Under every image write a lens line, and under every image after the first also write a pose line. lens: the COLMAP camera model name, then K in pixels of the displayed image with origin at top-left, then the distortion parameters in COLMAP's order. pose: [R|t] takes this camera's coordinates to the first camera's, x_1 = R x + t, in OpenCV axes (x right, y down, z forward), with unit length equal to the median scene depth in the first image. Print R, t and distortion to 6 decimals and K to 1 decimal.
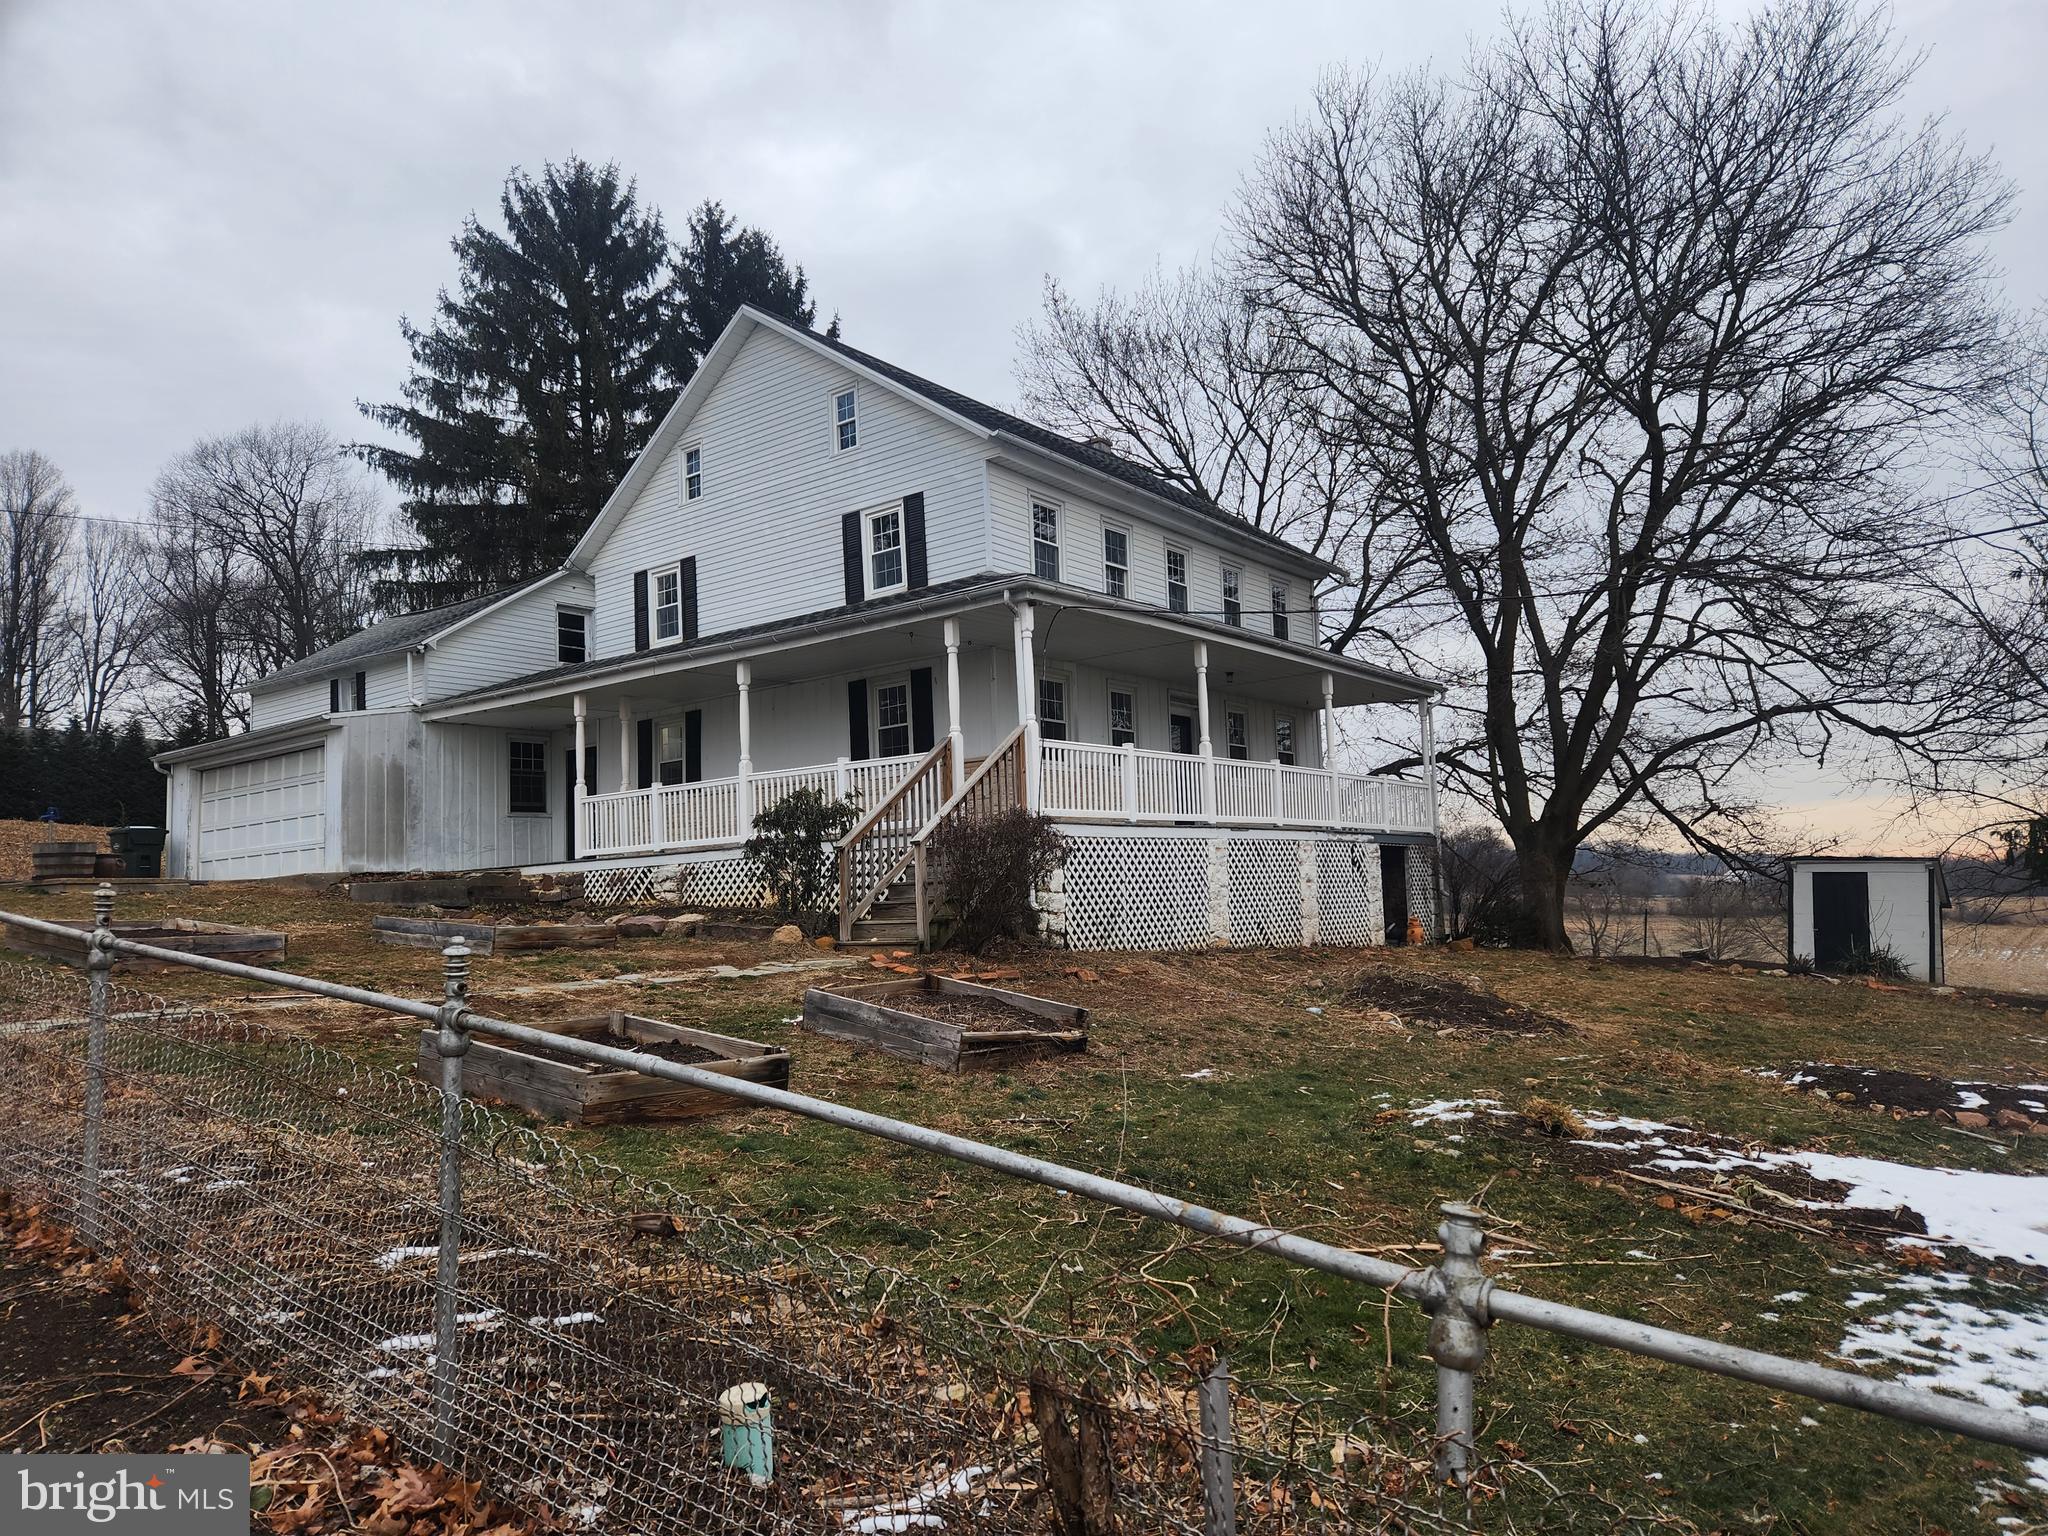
lens RADIAL K [[1231.7, 0, 1024.0], [0, 1231.7, 768.0], [0, 0, 1]] dist [0.061177, 0.000141]
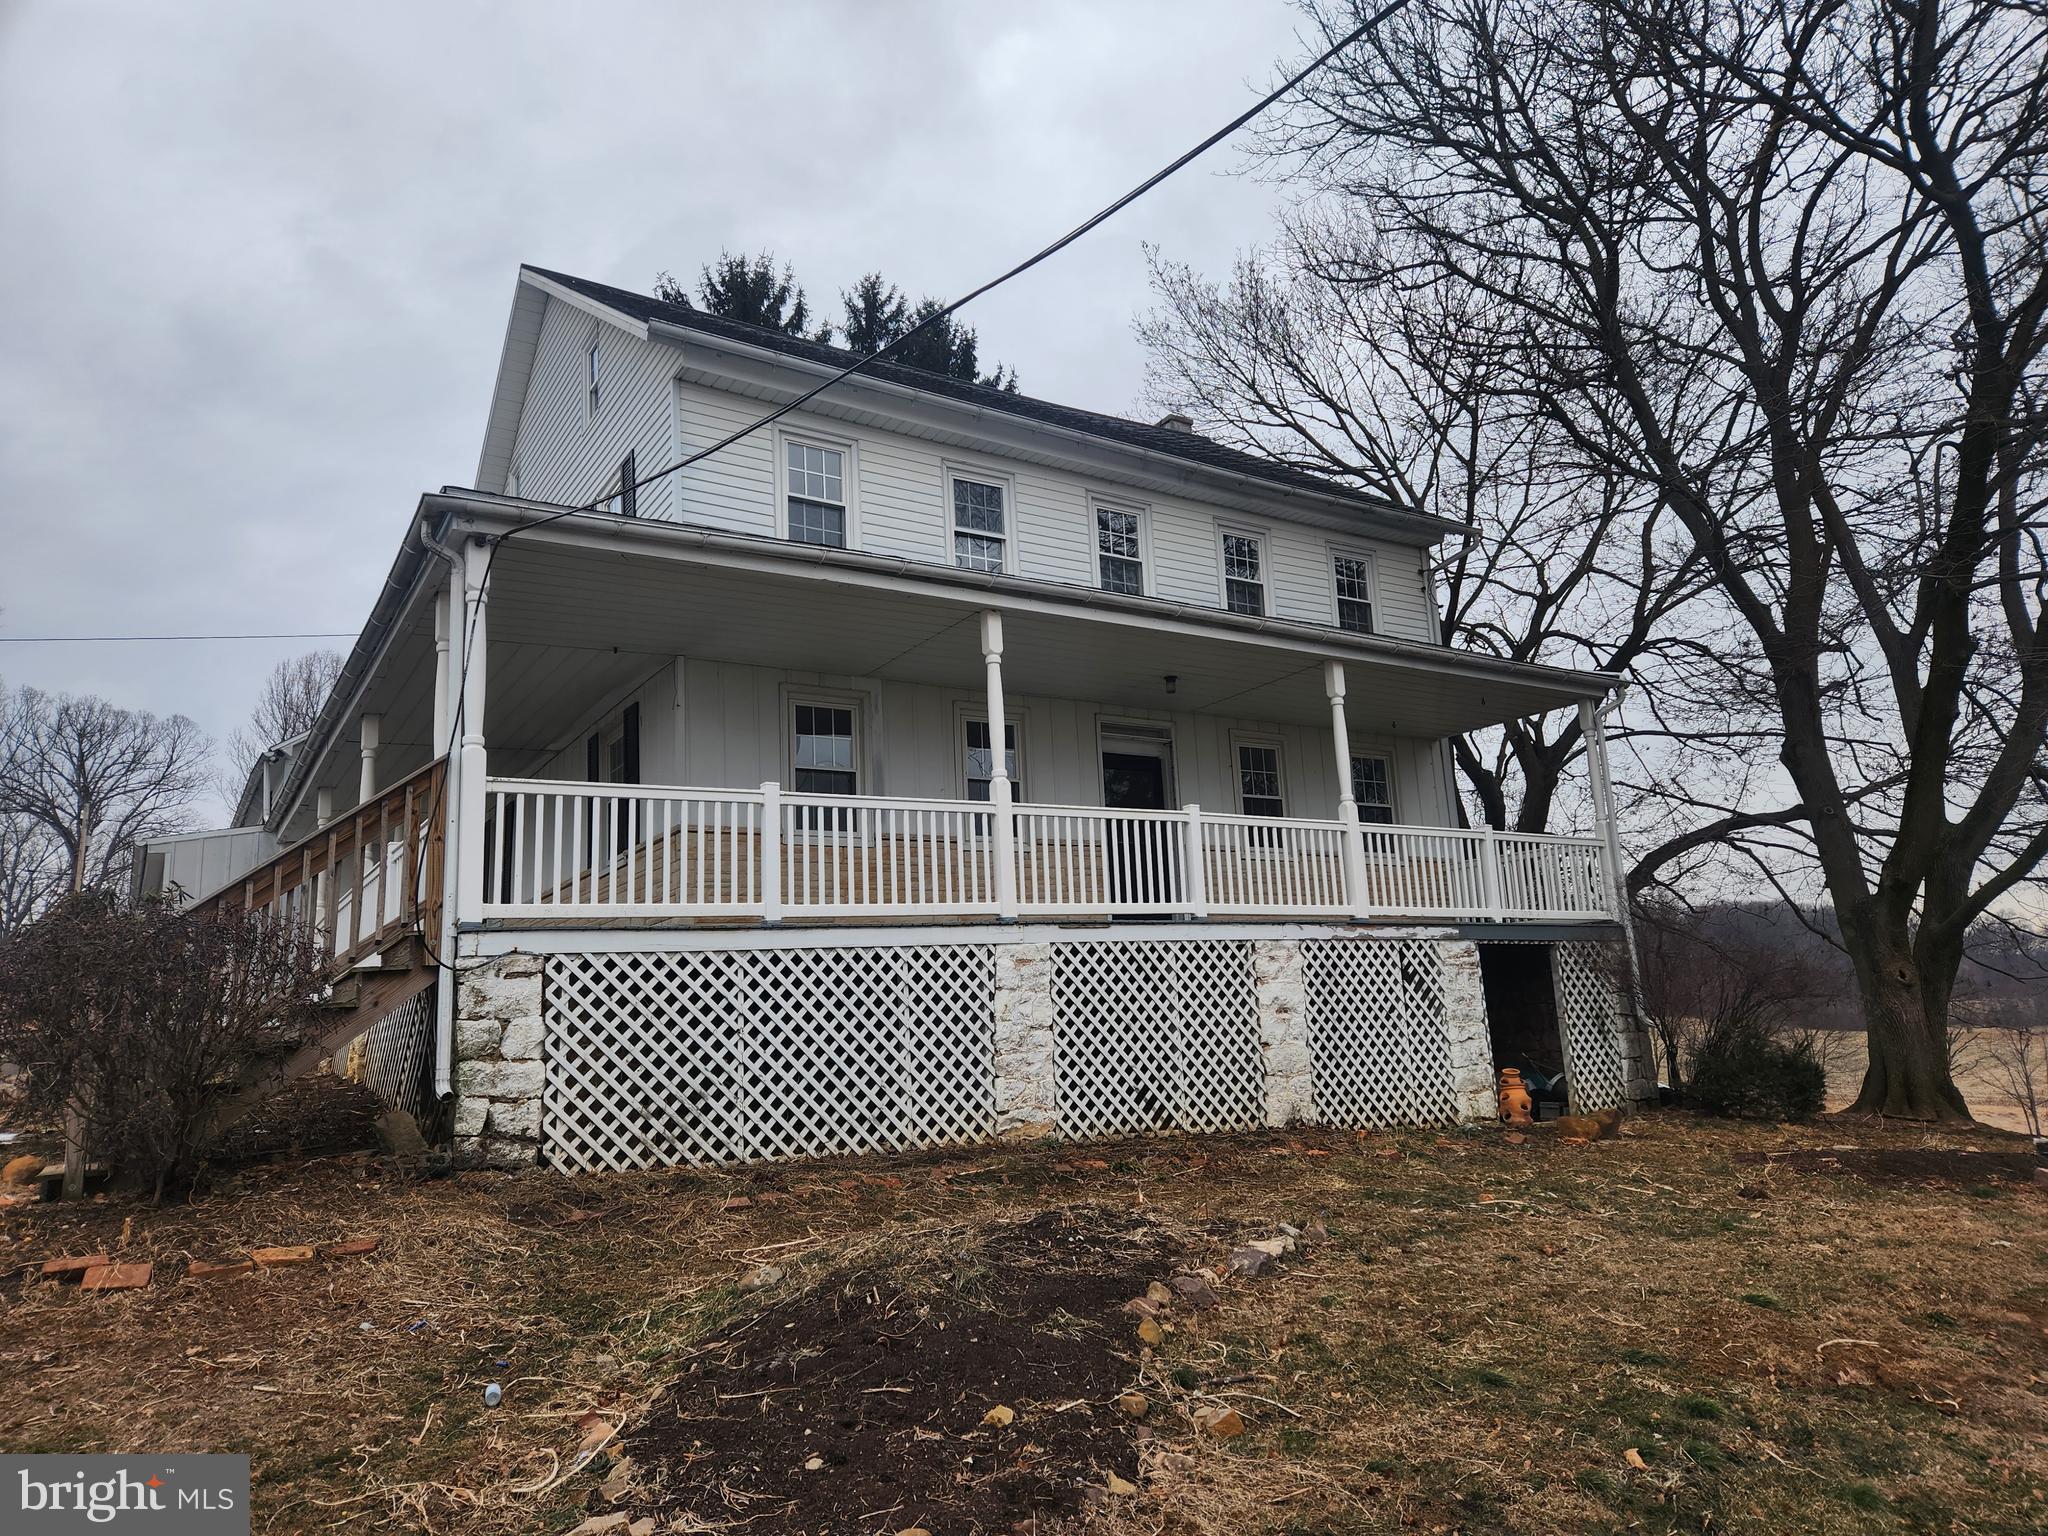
lens RADIAL K [[1231.7, 0, 1024.0], [0, 1231.7, 768.0], [0, 0, 1]] dist [0.061177, 0.000141]
pose [[0.947953, -0.073016, -0.309926, 0.239842], [0.047226, 0.994828, -0.089928, 0.019218], [0.314889, 0.070611, 0.946498, 0.316771]]
